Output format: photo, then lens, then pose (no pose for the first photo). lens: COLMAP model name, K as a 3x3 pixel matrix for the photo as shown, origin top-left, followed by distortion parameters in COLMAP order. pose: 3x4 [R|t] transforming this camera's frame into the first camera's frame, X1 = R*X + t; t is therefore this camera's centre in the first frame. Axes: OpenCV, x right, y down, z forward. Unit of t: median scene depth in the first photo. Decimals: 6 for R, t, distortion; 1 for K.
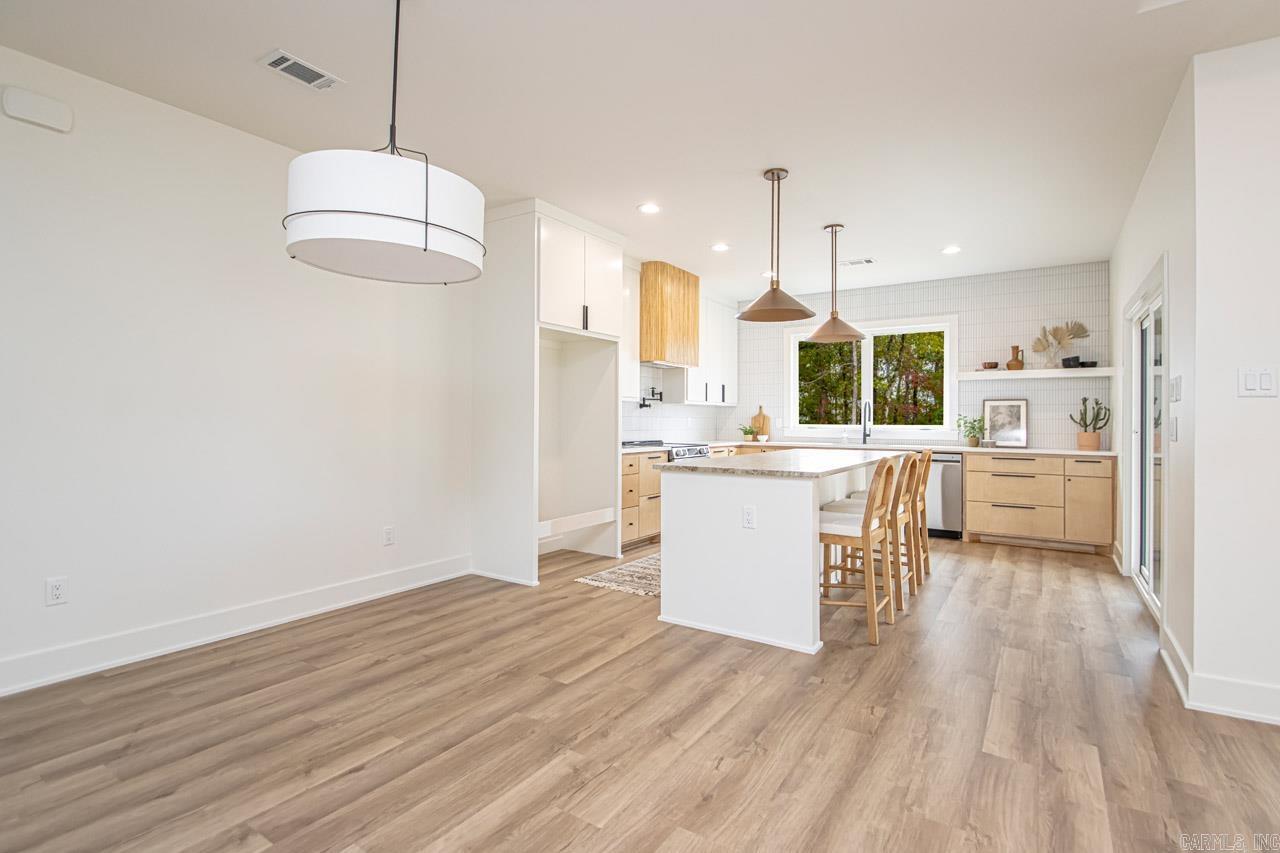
lens RADIAL K [[593.3, 0, 651.4], [0, 593.3, 427.6], [0, 0, 1]] dist [0.019051, -0.022125]
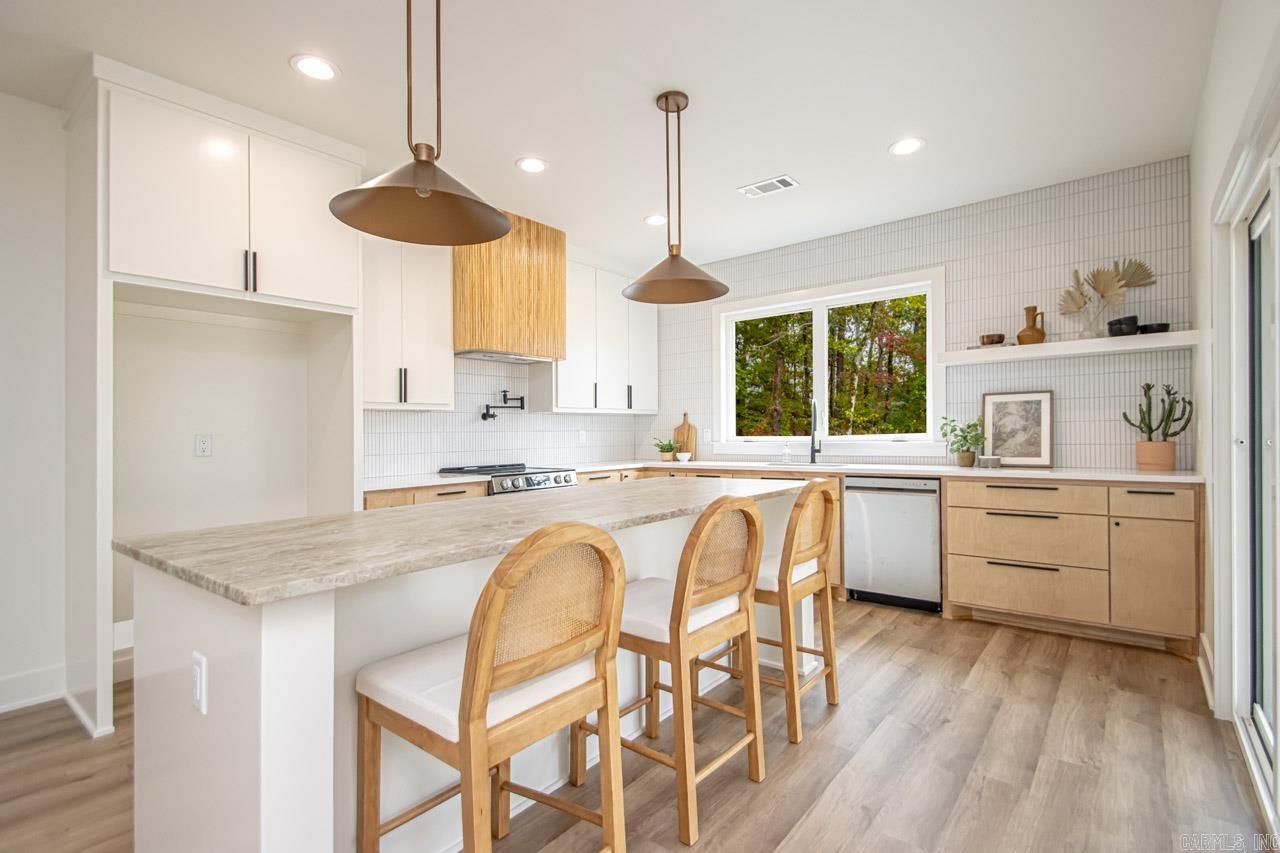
lens RADIAL K [[588.4, 0, 652.1], [0, 588.4, 448.5], [0, 0, 1]] dist [0.002637, -0.006784]
pose [[0.994431, -0.019963, -0.103482, 0.276533], [0.021501, 0.999674, 0.013767, -0.003978], [0.103173, -0.015915, 0.994536, 0.340649]]
